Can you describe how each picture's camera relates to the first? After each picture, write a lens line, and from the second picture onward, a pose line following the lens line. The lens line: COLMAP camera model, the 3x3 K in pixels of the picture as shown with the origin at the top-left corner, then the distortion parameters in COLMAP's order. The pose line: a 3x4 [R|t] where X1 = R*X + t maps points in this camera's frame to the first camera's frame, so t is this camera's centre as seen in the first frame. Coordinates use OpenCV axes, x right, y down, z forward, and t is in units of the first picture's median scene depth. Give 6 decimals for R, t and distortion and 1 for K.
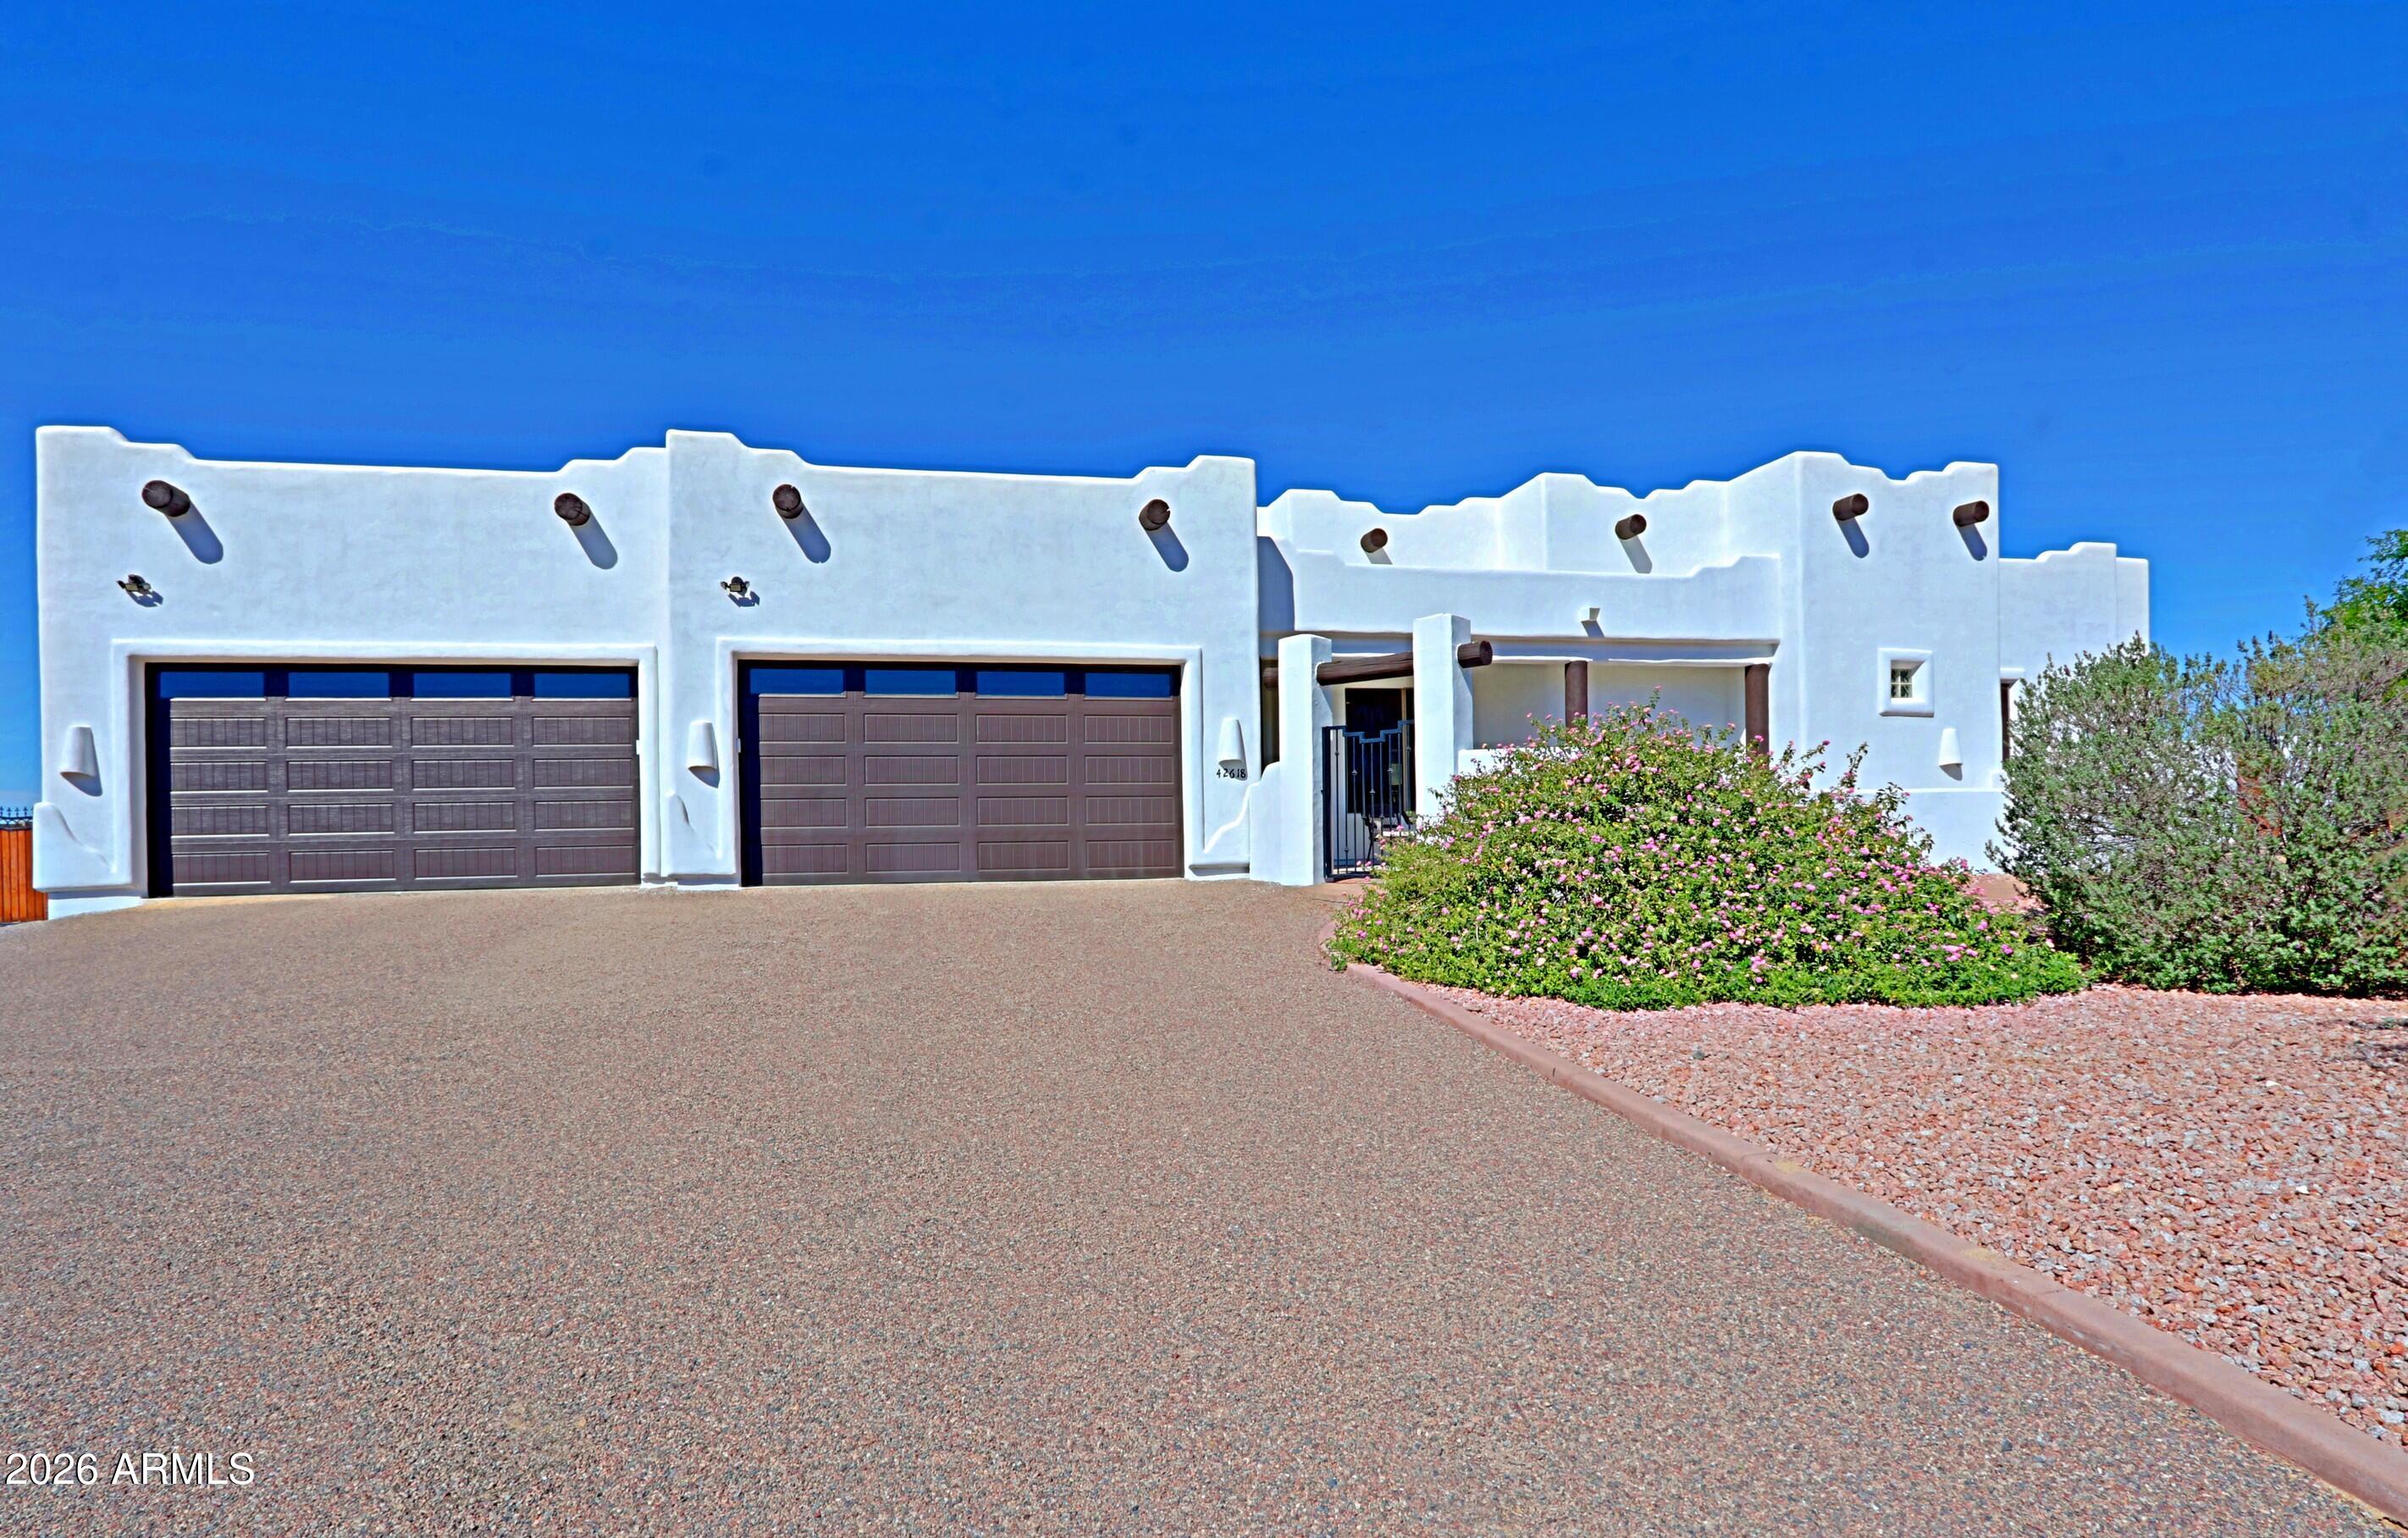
lens RADIAL K [[1182.2, 0, 1138.2], [0, 1182.2, 837.4], [0, 0, 1]] dist [-0.002289, -0.000692]
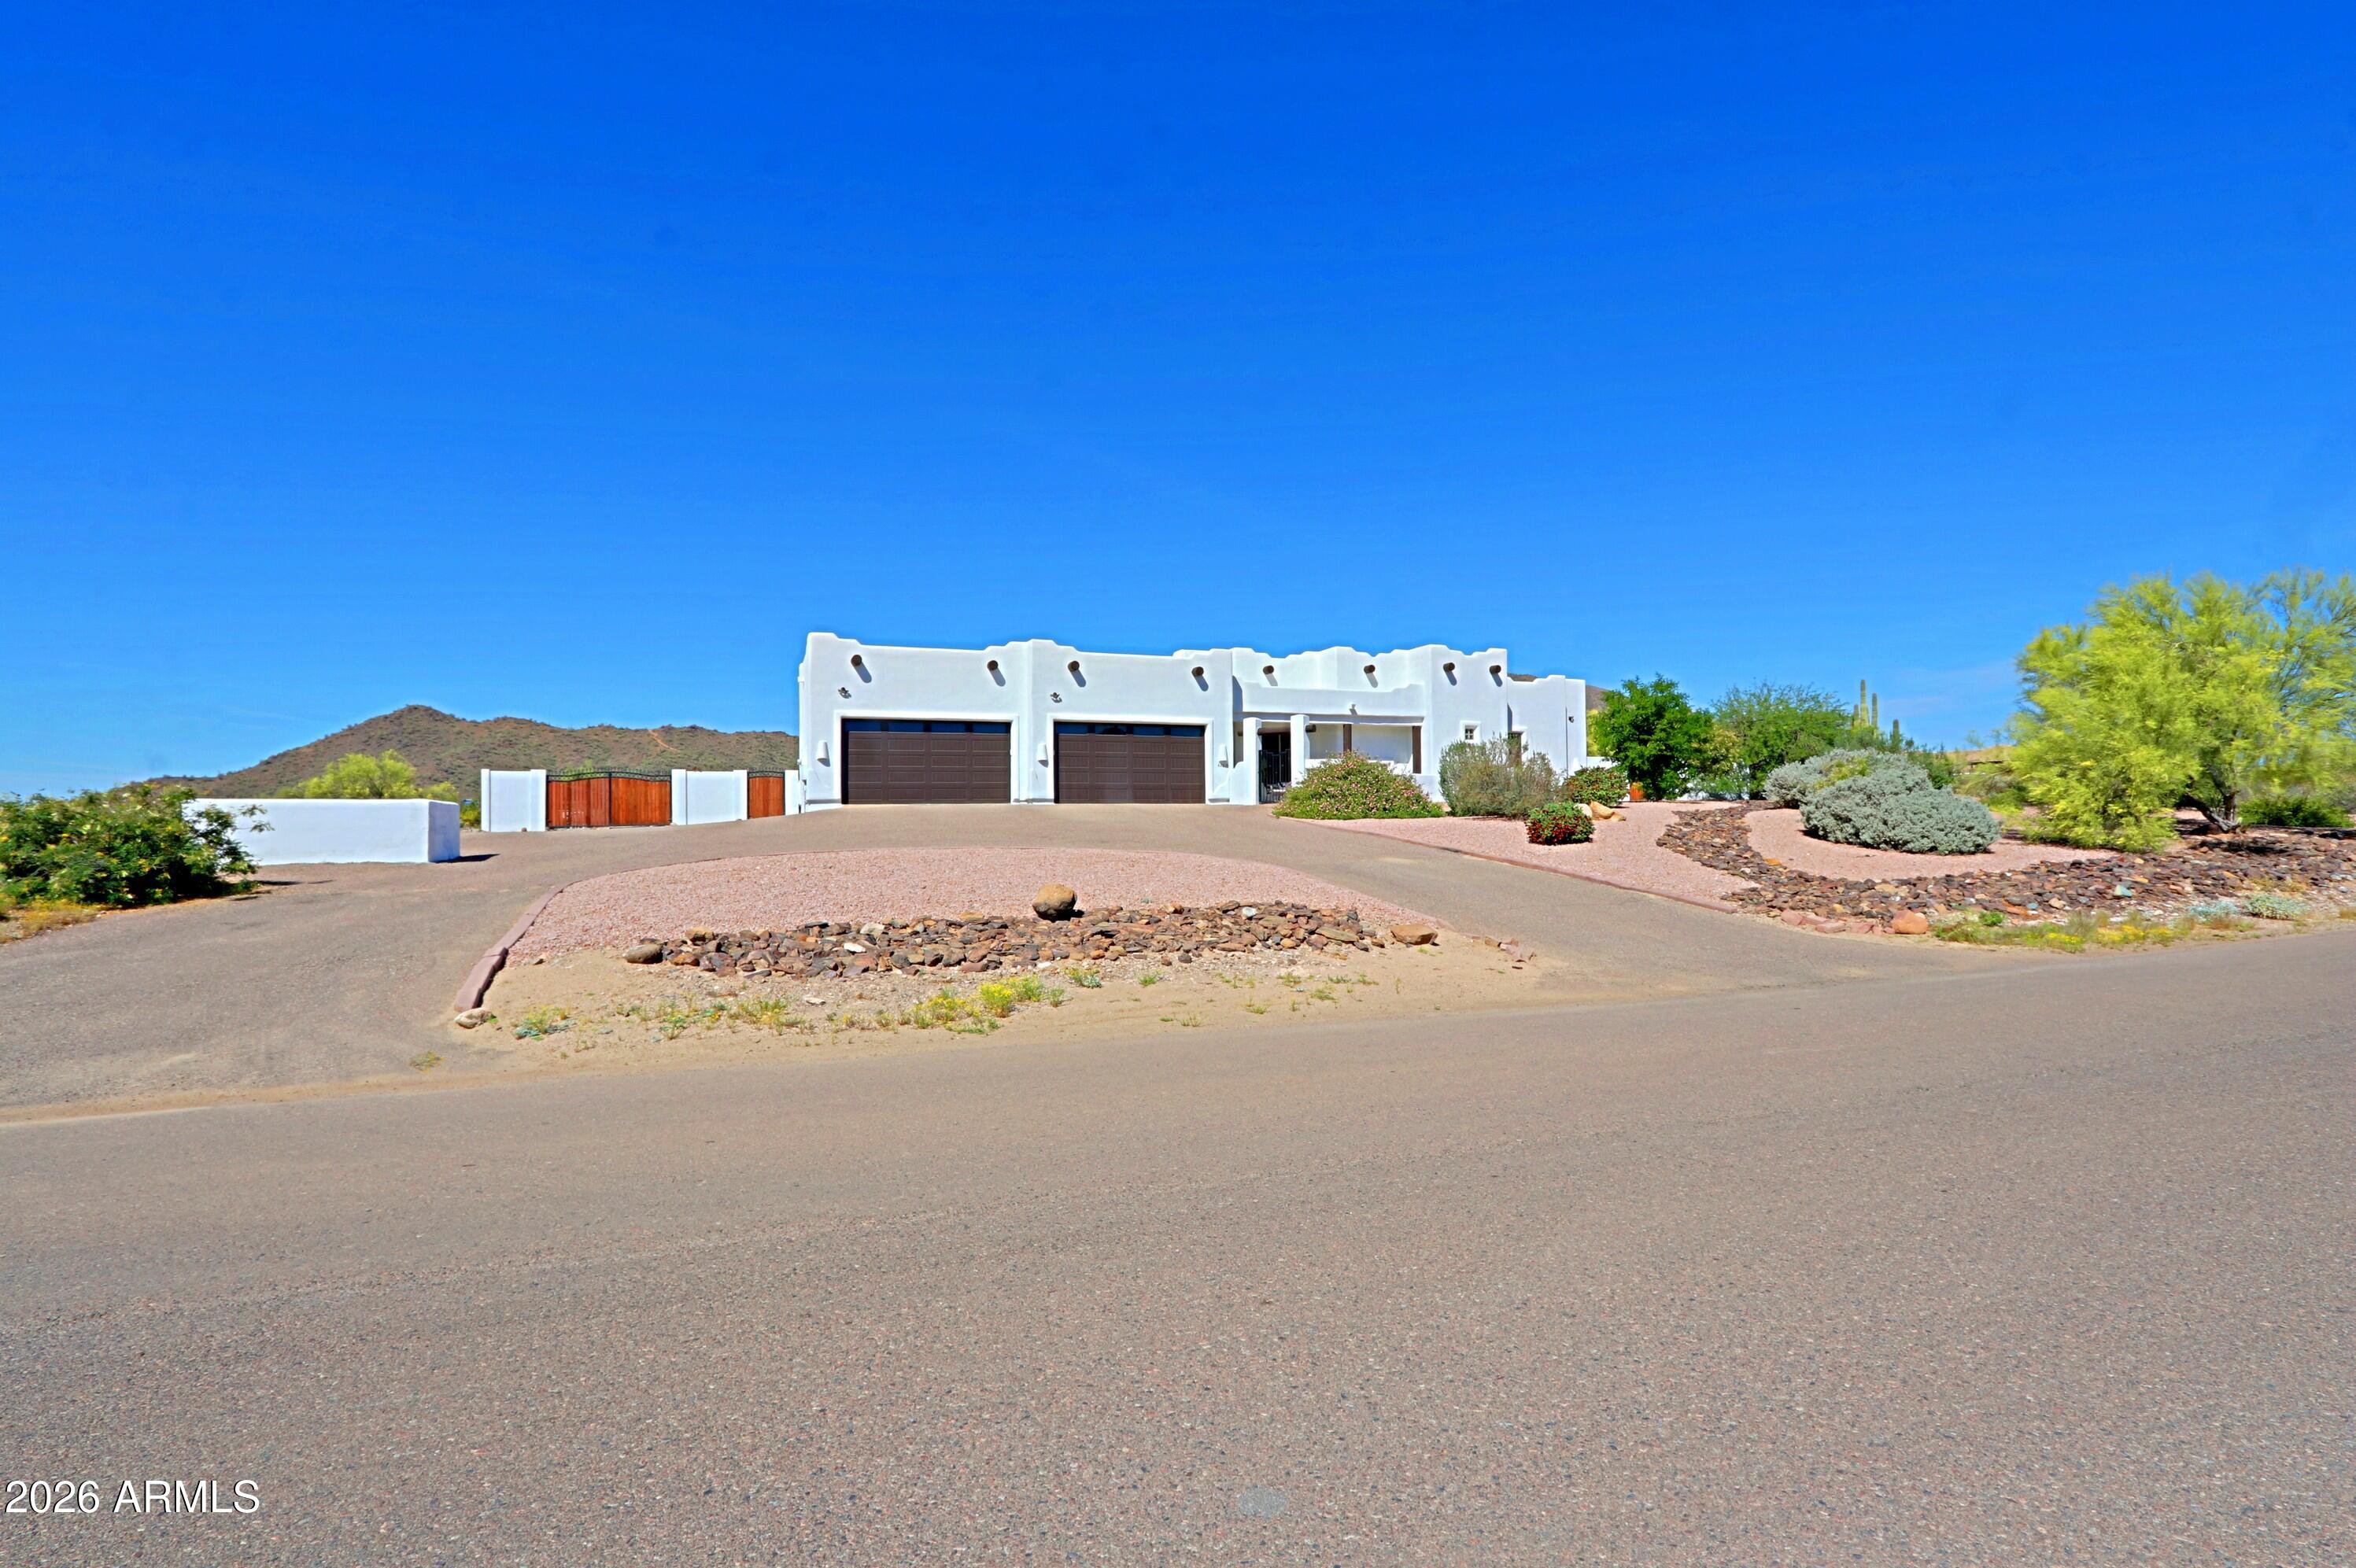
lens RADIAL K [[1094.7, 0, 1168.3], [0, 1094.7, 800.8], [0, 0, 1]] dist [-0.000238, -0.000212]
pose [[0.986329, 0.012120, 0.164341, -0.479235], [-0.009353, 0.999801, -0.017600, 0.075545], [-0.164522, 0.015823, 0.986247, -1.529165]]
